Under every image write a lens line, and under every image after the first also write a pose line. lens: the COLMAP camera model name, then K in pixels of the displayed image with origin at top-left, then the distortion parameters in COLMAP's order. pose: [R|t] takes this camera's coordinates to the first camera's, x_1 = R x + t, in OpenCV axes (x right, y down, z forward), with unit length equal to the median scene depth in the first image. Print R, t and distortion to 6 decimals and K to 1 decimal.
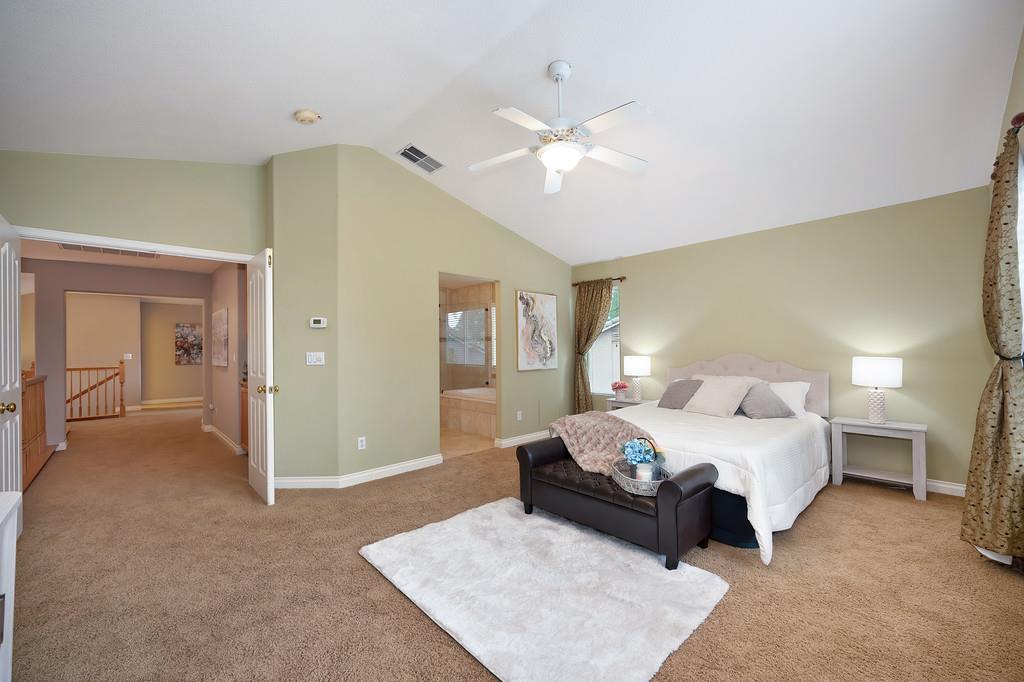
lens RADIAL K [[409.4, 0, 512.7], [0, 409.4, 345.7], [0, 0, 1]] dist [-0.002089, 0.000087]
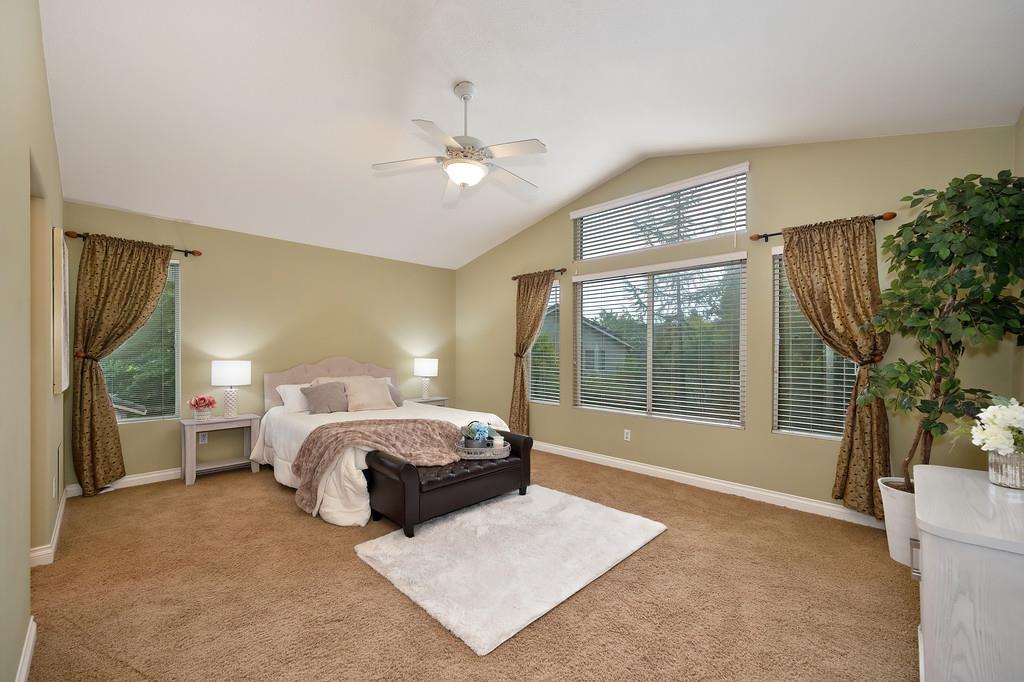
lens RADIAL K [[409.4, 0, 506.0], [0, 409.4, 355.3], [0, 0, 1]] dist [-0.002089, 0.000087]
pose [[-0.049381, 0.002488, 0.998777, -0.303173], [-0.016248, 0.999863, -0.003294, 0.005998], [-0.998648, -0.016391, -0.049333, 0.297952]]
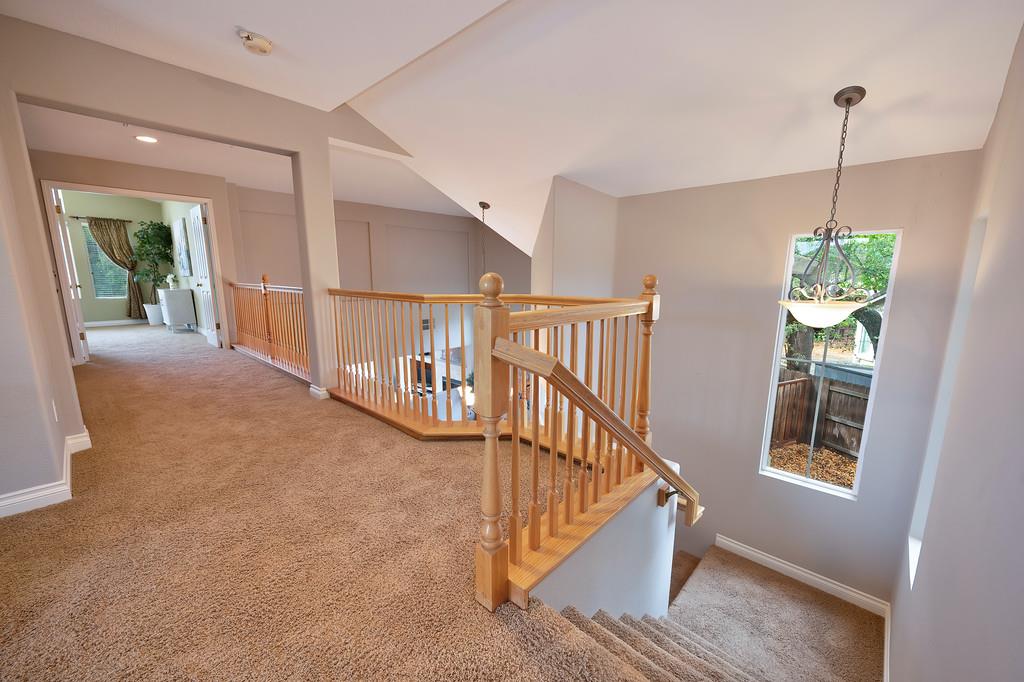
lens RADIAL K [[409.4, 0, 512.7], [0, 409.4, 344.4], [0, 0, 1]] dist [-0.002089, 0.000087]
pose [[-0.996185, 0.034145, -0.080306, -0.689589], [0.019847, 0.984804, 0.172532, 0.025315], [0.084976, 0.170280, -0.981725, 0.869134]]
